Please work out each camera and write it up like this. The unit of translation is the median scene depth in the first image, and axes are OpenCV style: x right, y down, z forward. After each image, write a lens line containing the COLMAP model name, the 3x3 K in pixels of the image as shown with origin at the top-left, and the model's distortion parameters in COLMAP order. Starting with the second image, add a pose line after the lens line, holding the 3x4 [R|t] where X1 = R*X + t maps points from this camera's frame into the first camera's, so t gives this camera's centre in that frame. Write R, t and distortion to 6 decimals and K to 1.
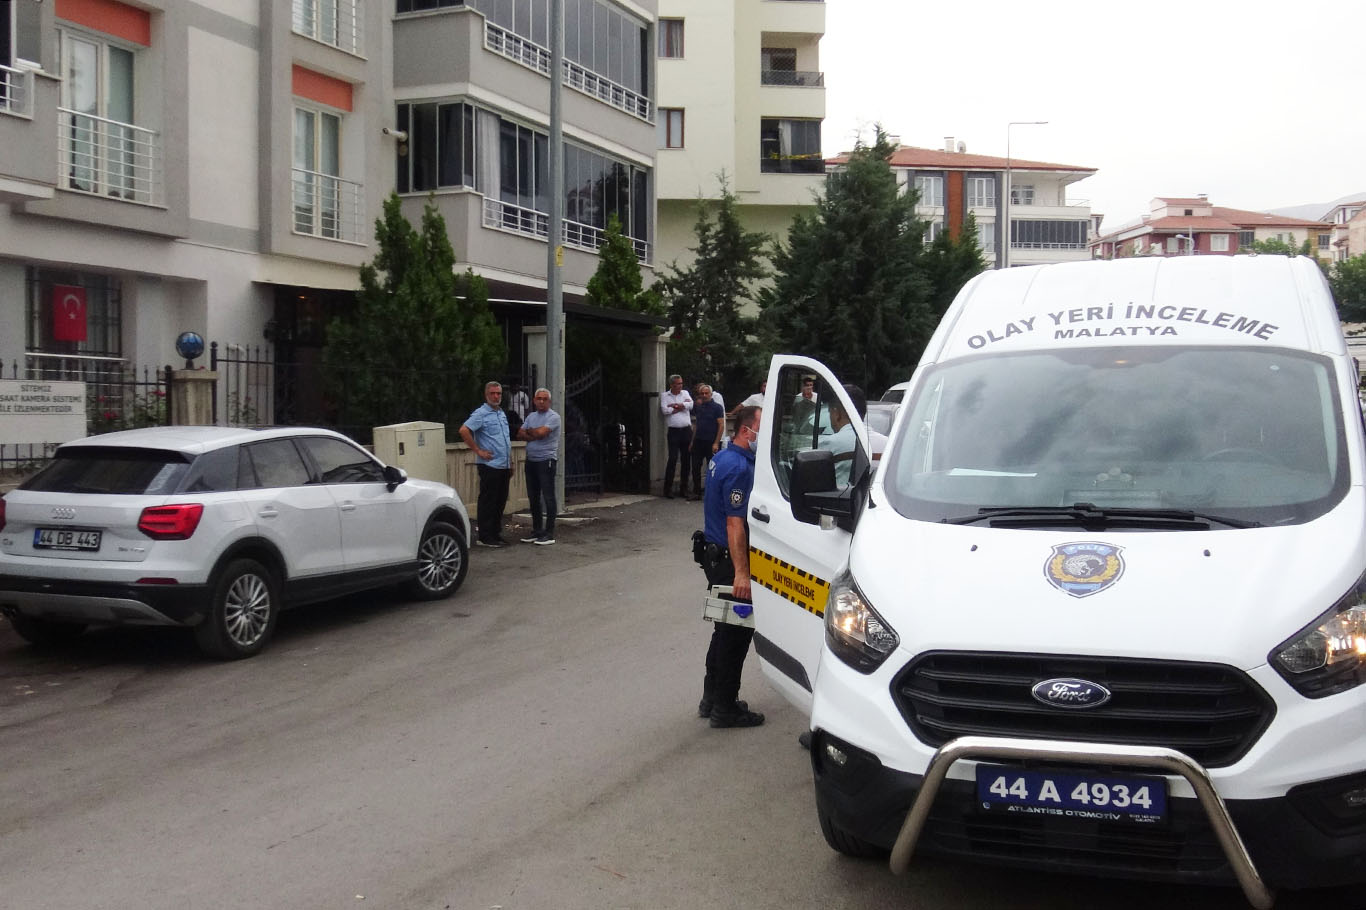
lens RADIAL K [[1396.2, 0, 683.0], [0, 1396.2, 455.0], [0, 0, 1]] dist [-0.014944, 0.010244]
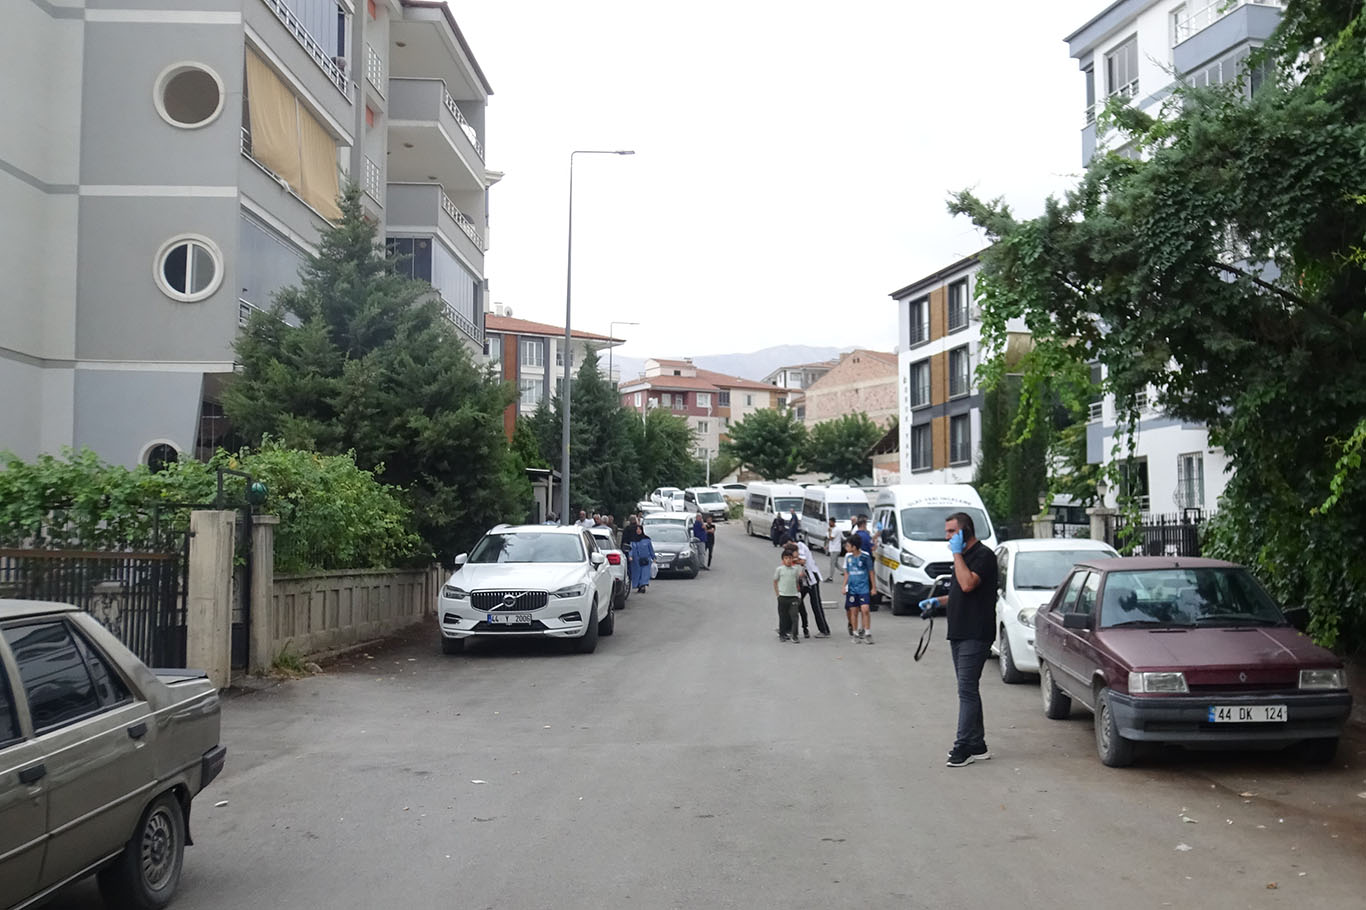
lens RADIAL K [[1358.8, 0, 814.5], [0, 1358.8, 453.9], [0, 0, 1]] dist [0.005931, 0.004836]
pose [[0.892565, 0.030892, 0.449860, -0.417611], [0.013153, 0.995442, -0.094456, 0.033649], [-0.450727, 0.090225, 0.888090, -0.564427]]
